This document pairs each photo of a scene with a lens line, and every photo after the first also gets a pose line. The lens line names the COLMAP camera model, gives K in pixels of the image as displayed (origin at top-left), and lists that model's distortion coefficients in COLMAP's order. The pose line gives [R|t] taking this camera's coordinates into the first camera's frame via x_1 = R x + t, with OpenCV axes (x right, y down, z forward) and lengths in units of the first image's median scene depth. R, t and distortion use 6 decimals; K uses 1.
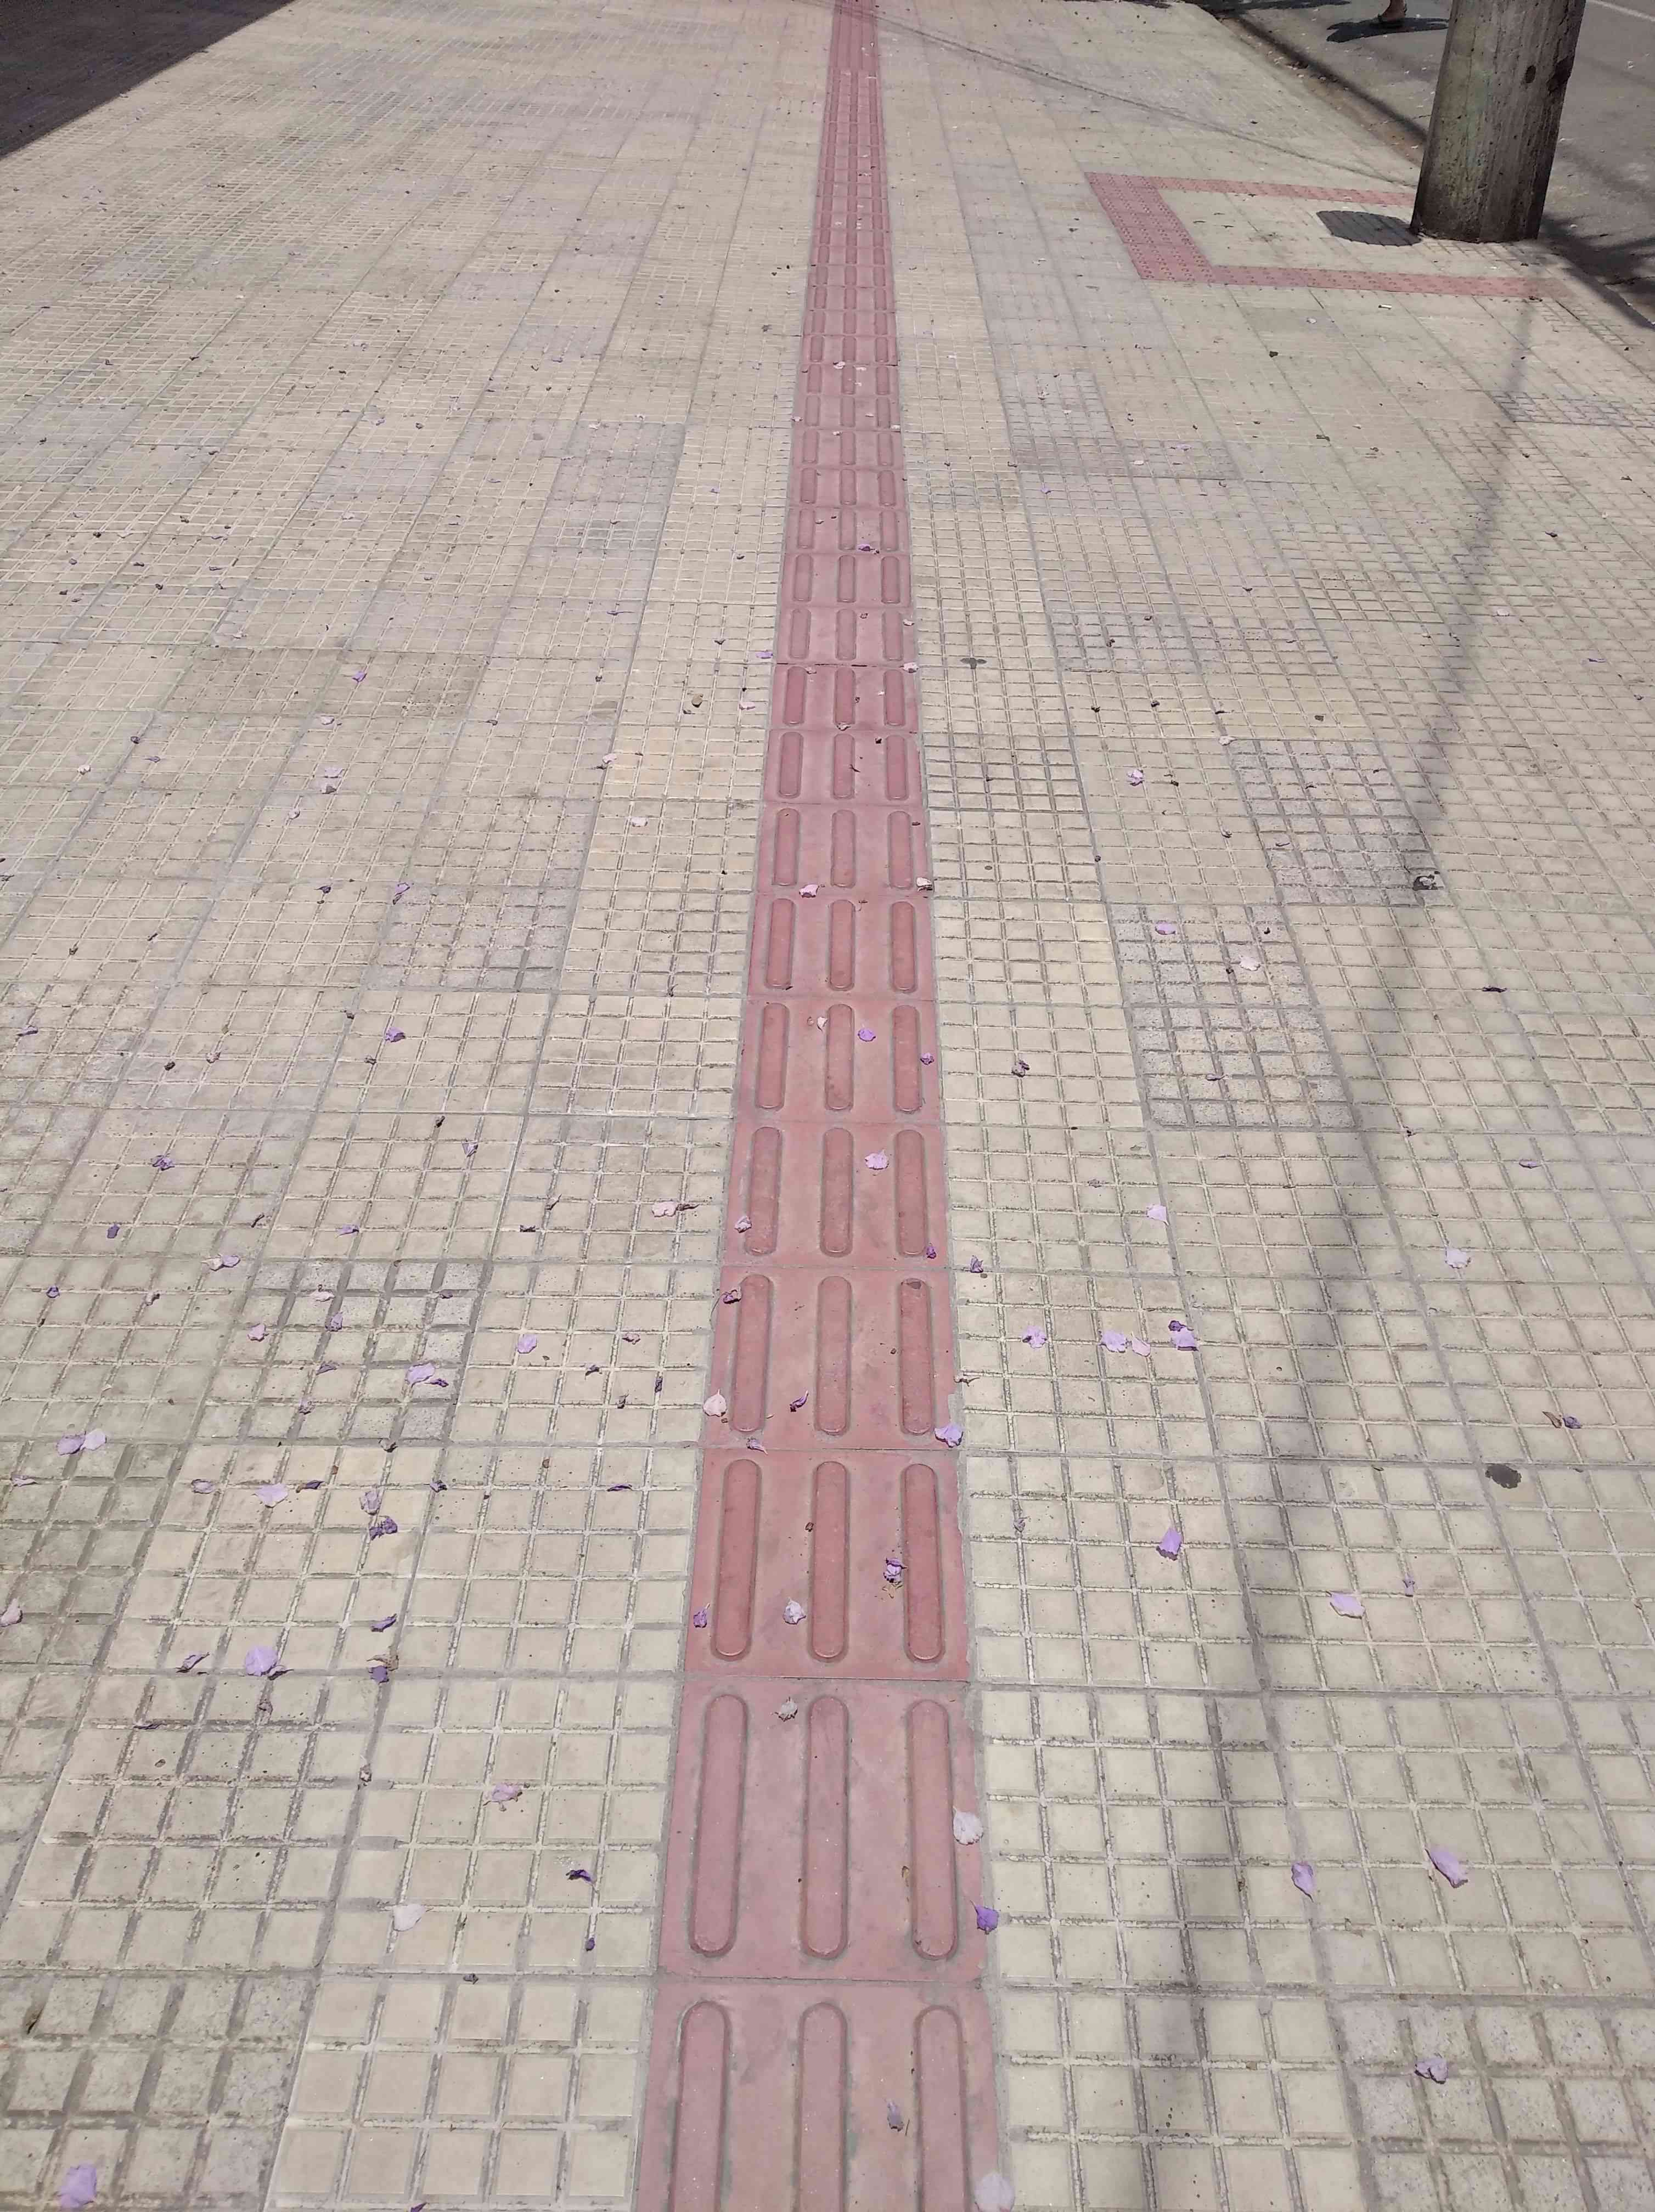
lens RADIAL K [[1672.9, 0, 781.0], [0, 1672.9, 1160.3], [0, 0, 1]] dist [0.035627, -0.054034]
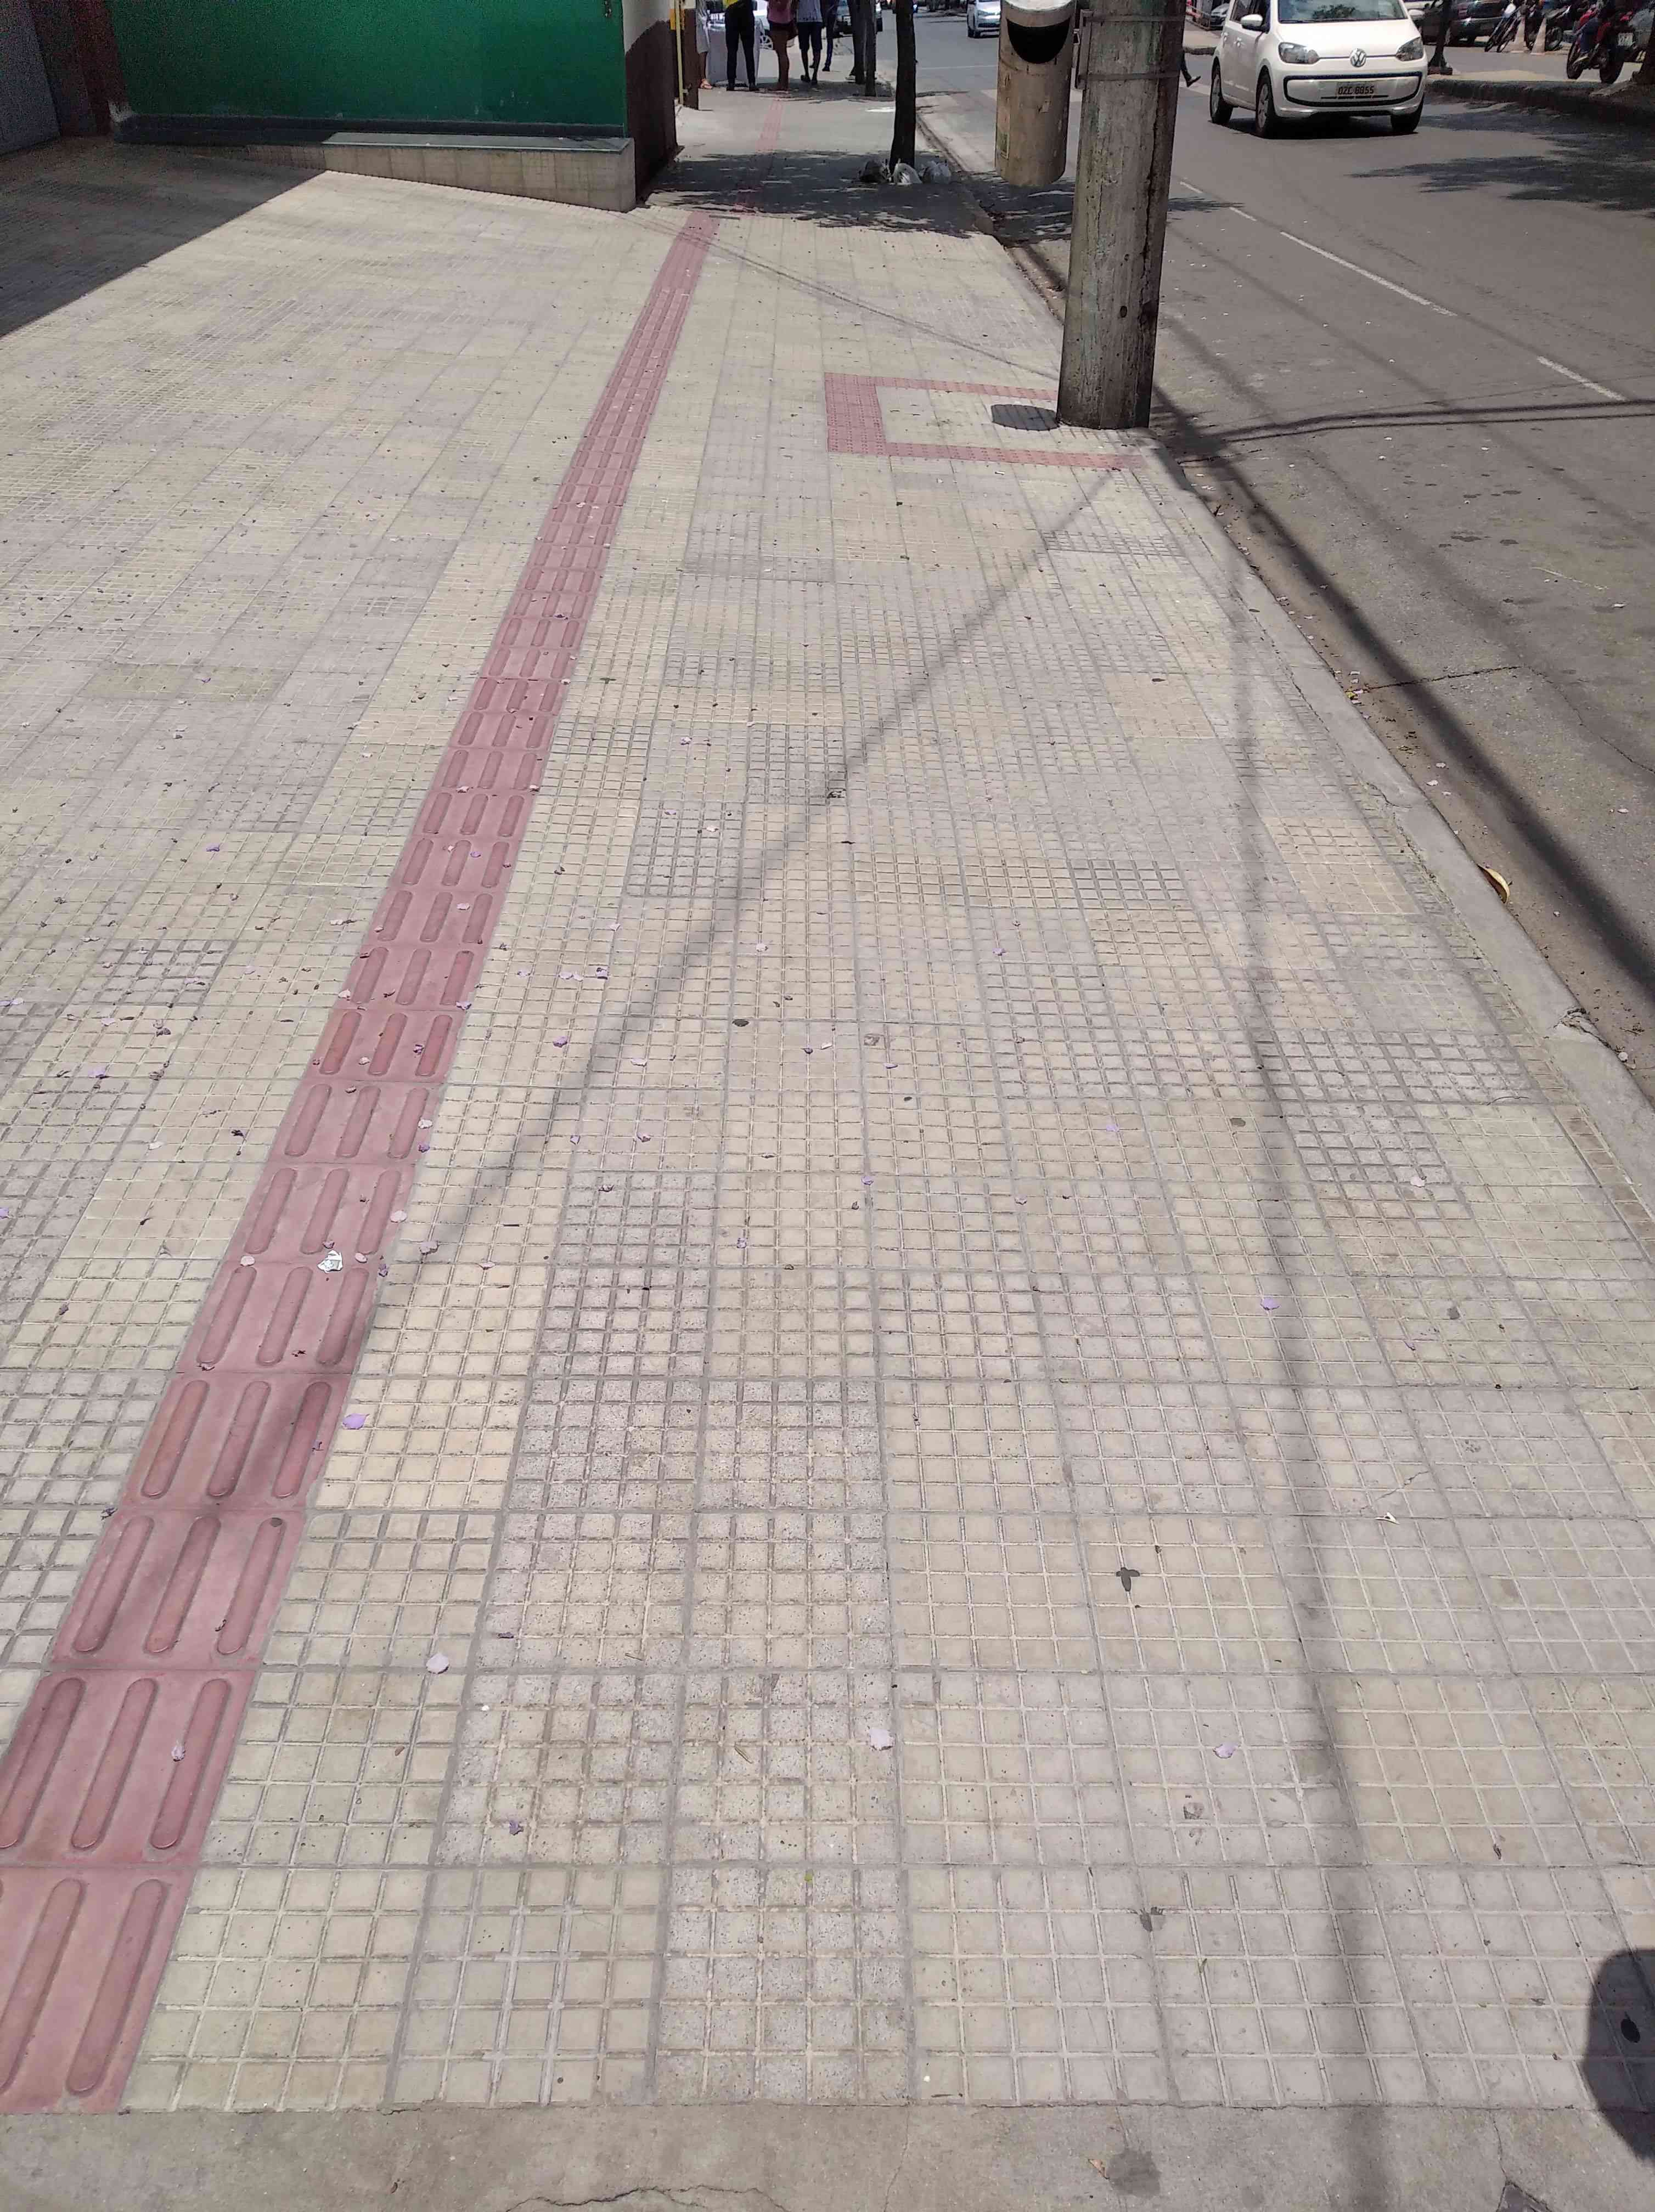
lens RADIAL K [[1672.9, 0, 831.4], [0, 1672.9, 1185.0], [0, 0, 1]] dist [0.035627, -0.054034]
pose [[0.998632, -0.004137, 0.052125, 0.267442], [0.007940, 0.997303, -0.072961, 0.325237], [-0.051682, 0.073275, 0.995972, -0.605585]]
